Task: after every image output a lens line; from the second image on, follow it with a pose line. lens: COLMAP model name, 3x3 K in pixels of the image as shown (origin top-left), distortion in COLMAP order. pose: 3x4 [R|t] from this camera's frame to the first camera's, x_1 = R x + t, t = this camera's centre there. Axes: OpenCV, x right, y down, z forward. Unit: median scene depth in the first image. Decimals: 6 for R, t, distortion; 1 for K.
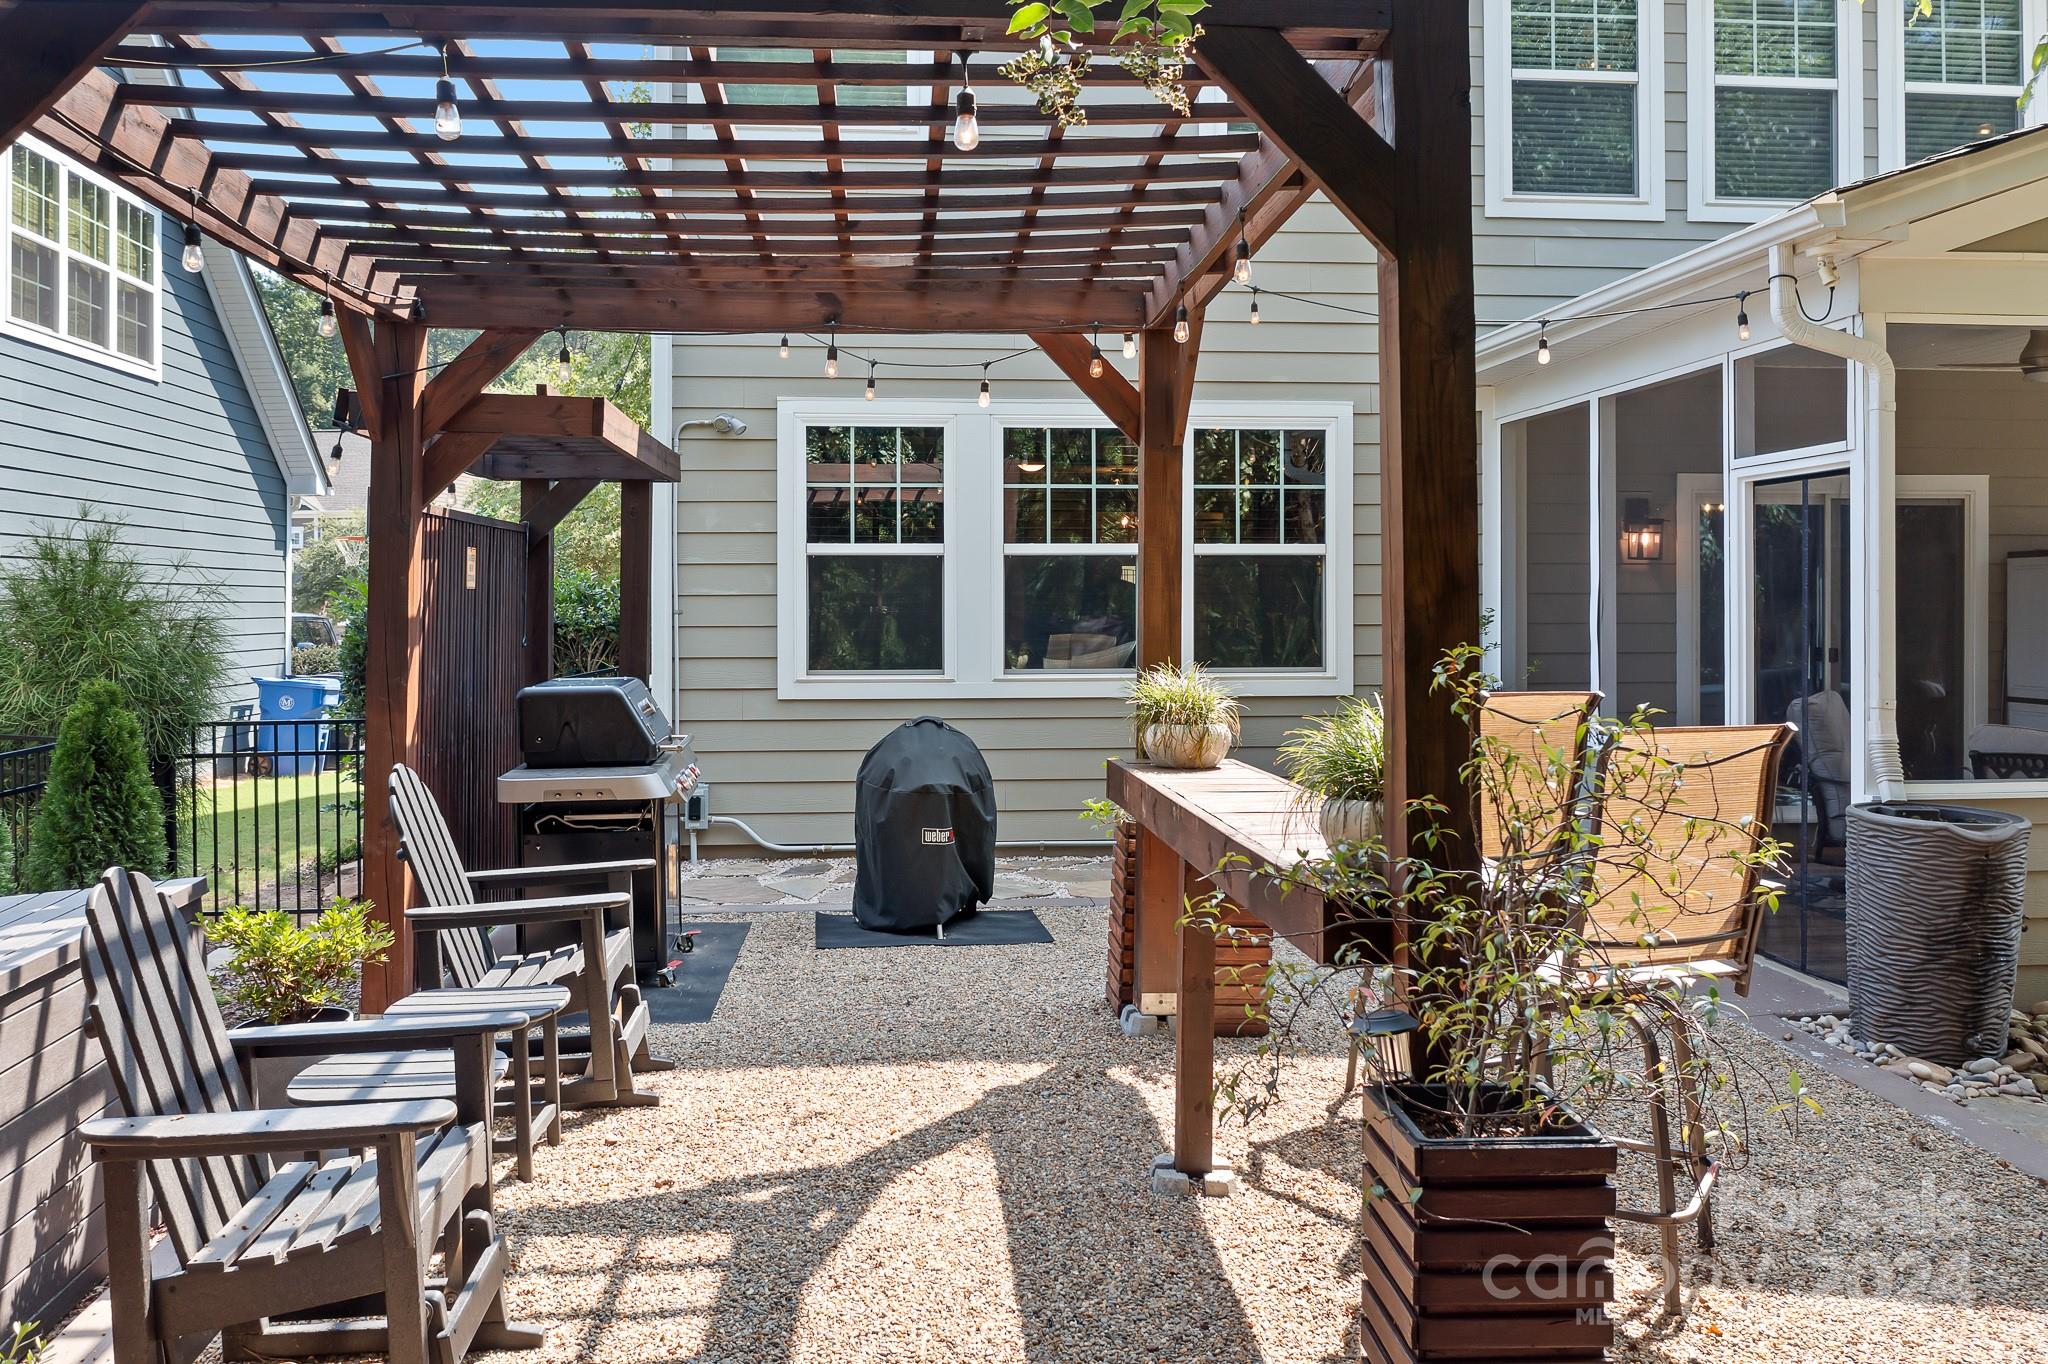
lens RADIAL K [[1596.4, 0, 1024.0], [0, 1596.4, 682.0], [0, 0, 1]] dist [-0.003417, -0.001625]
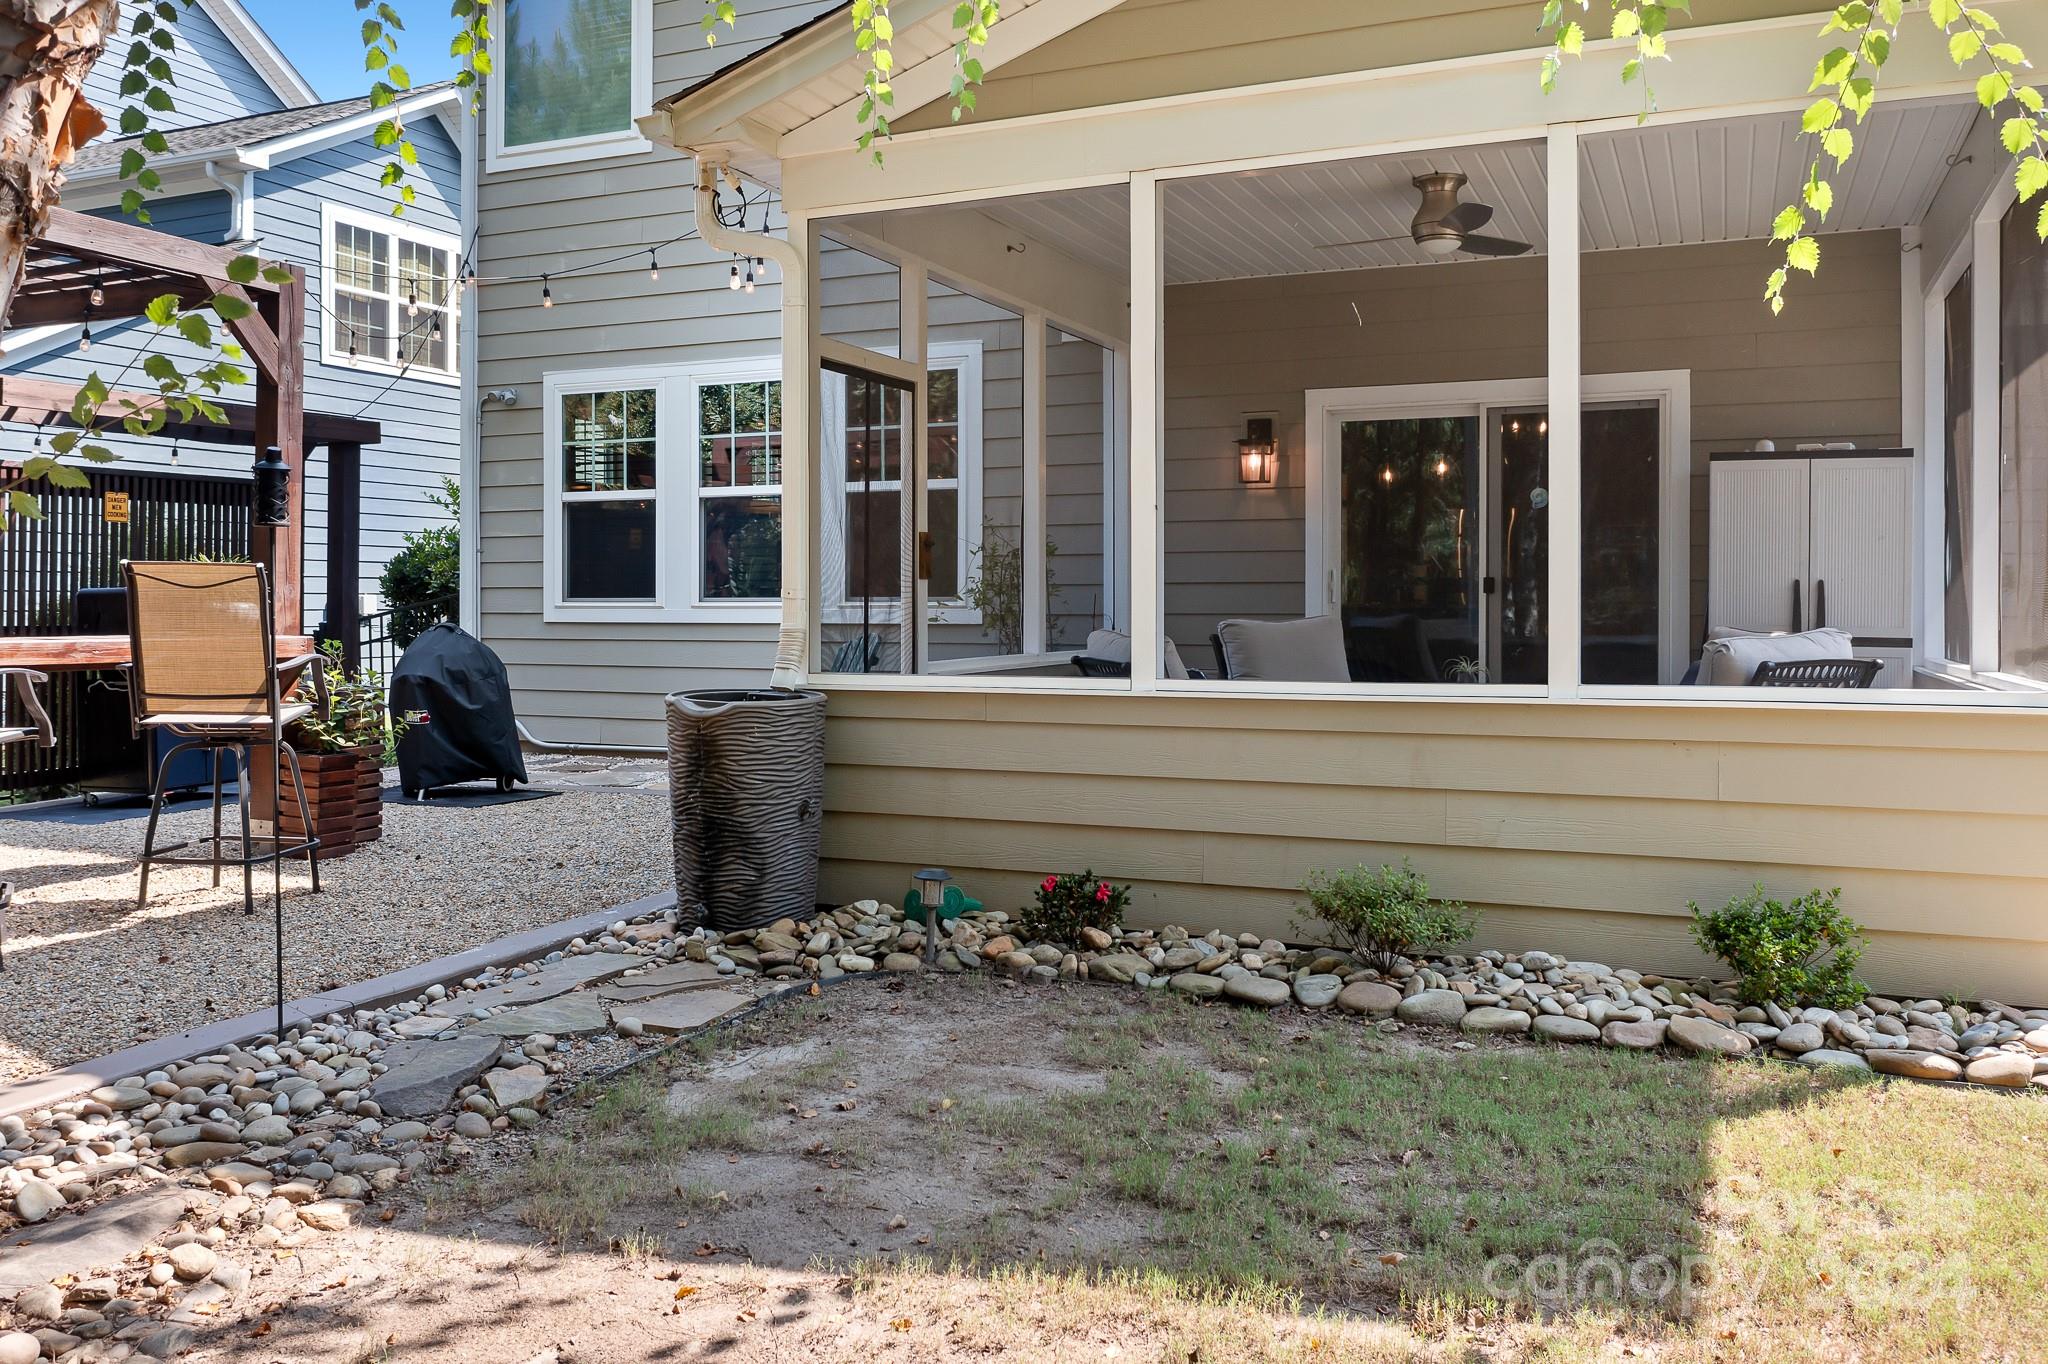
lens RADIAL K [[1646.5, 0, 1024.0], [0, 1646.5, 682.0], [0, 0, 1]] dist [-0.040893, 0.000611]
pose [[0.883735, 0.025680, -0.467283, 0.752120], [-0.002593, 0.998747, 0.049983, -0.006938], [0.467981, -0.042960, 0.882694, 0.064691]]
